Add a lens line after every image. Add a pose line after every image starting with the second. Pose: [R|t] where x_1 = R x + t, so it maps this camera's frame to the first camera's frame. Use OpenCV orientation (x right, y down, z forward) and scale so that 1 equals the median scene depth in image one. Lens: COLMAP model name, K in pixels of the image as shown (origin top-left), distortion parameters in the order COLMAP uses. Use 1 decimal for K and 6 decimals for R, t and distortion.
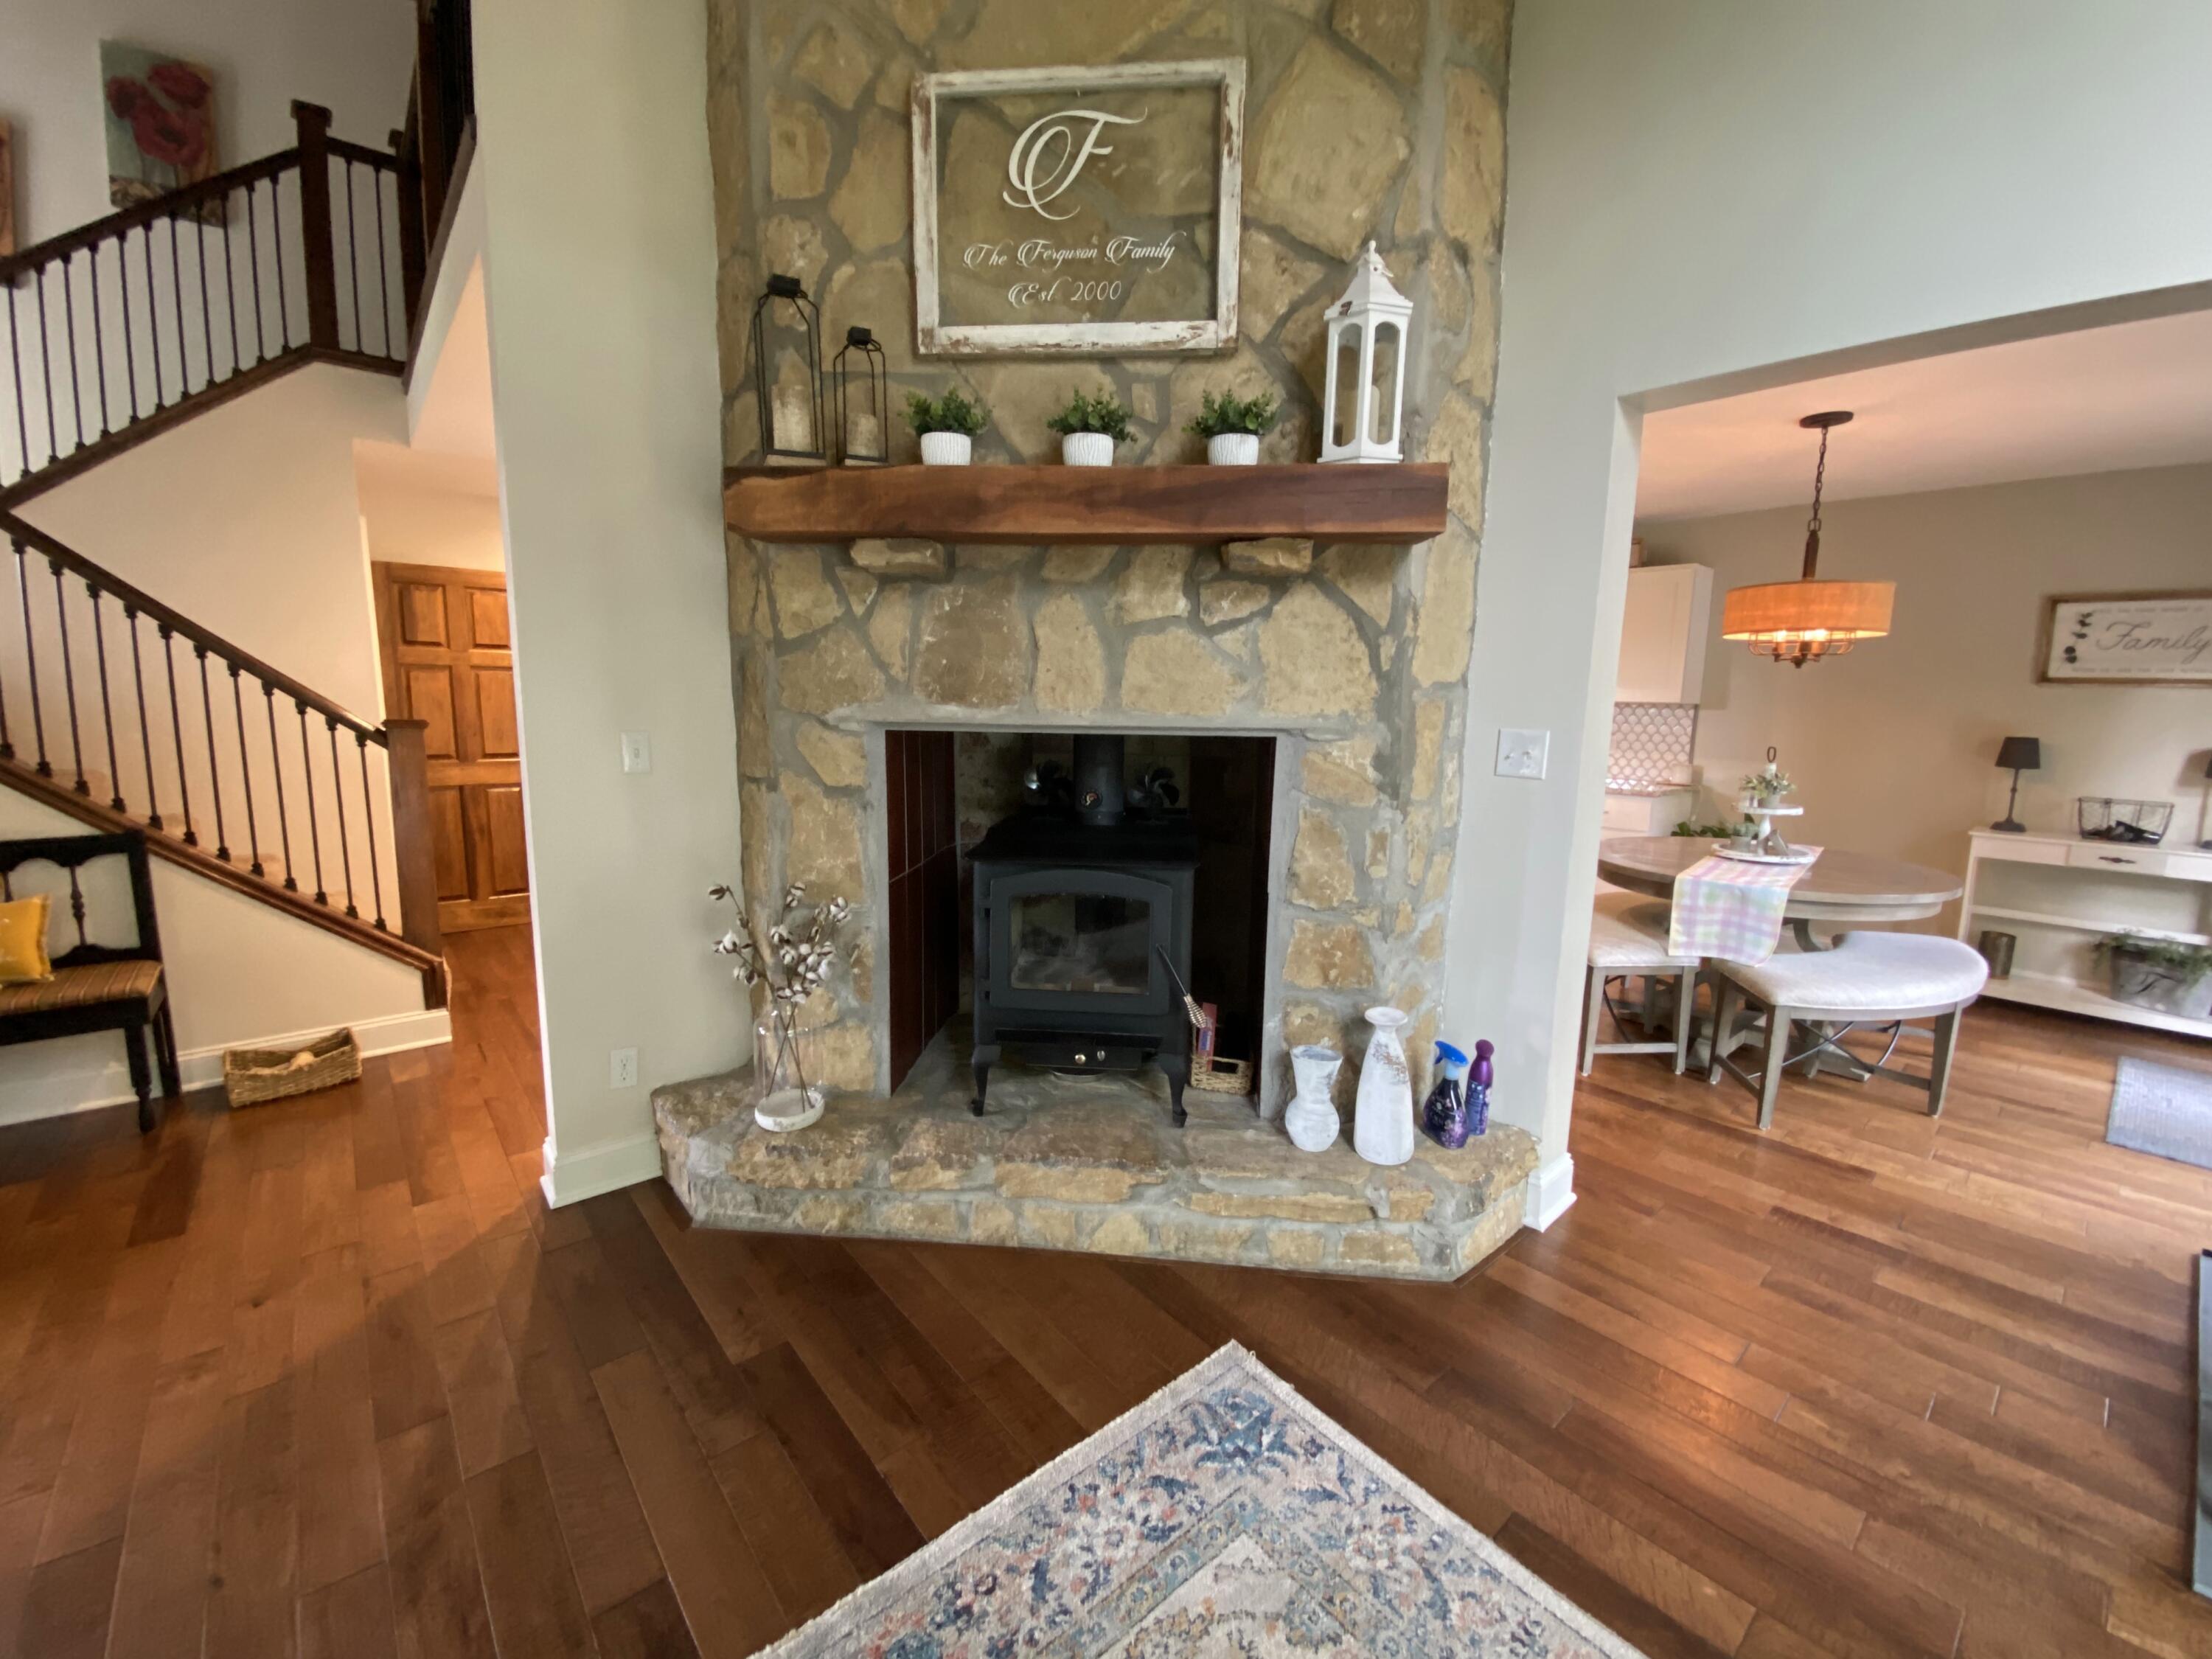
lens RADIAL K [[899.6, 0, 1109.9], [0, 899.6, 821.7], [0, 0, 1]] dist [0.034460, -0.028506]
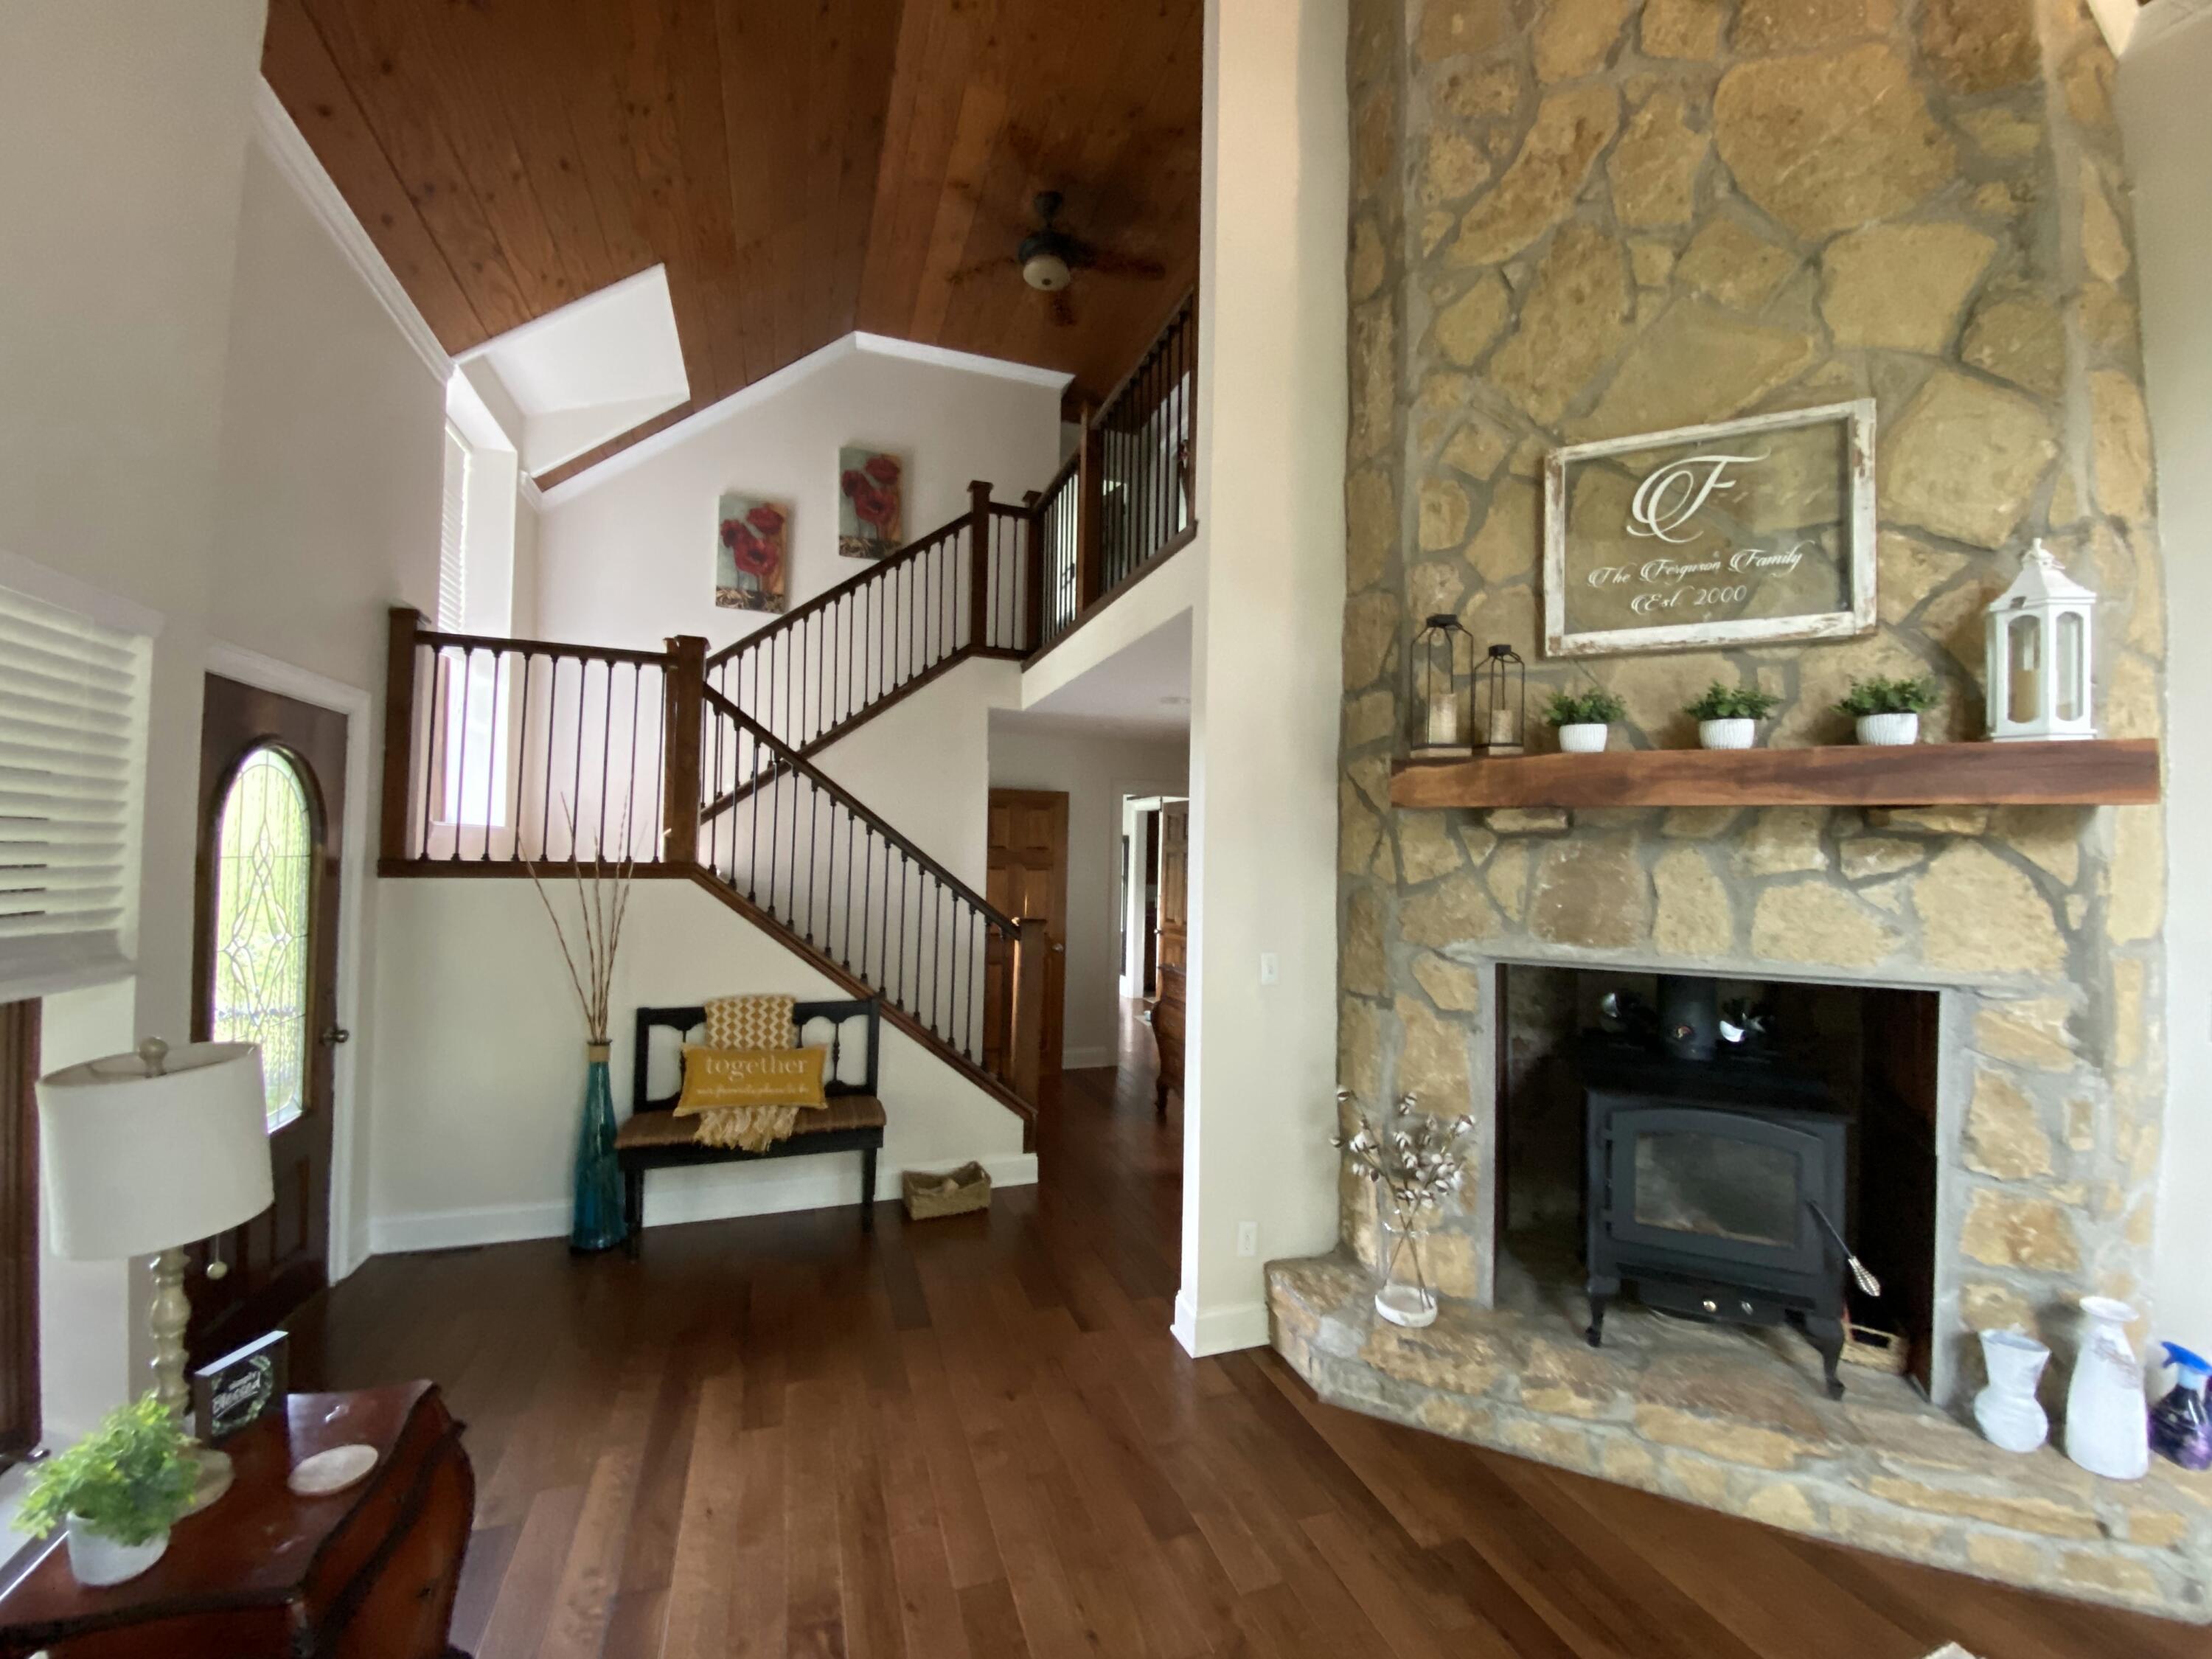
lens RADIAL K [[902.2, 0, 1113.2], [0, 902.2, 824.7], [0, 0, 1]] dist [0.013453, -0.016897]
pose [[0.931480, -0.007394, -0.363718, -0.296751], [-0.057480, 0.984244, -0.167214, -0.057645], [0.359224, 0.176663, 0.916378, -0.259176]]
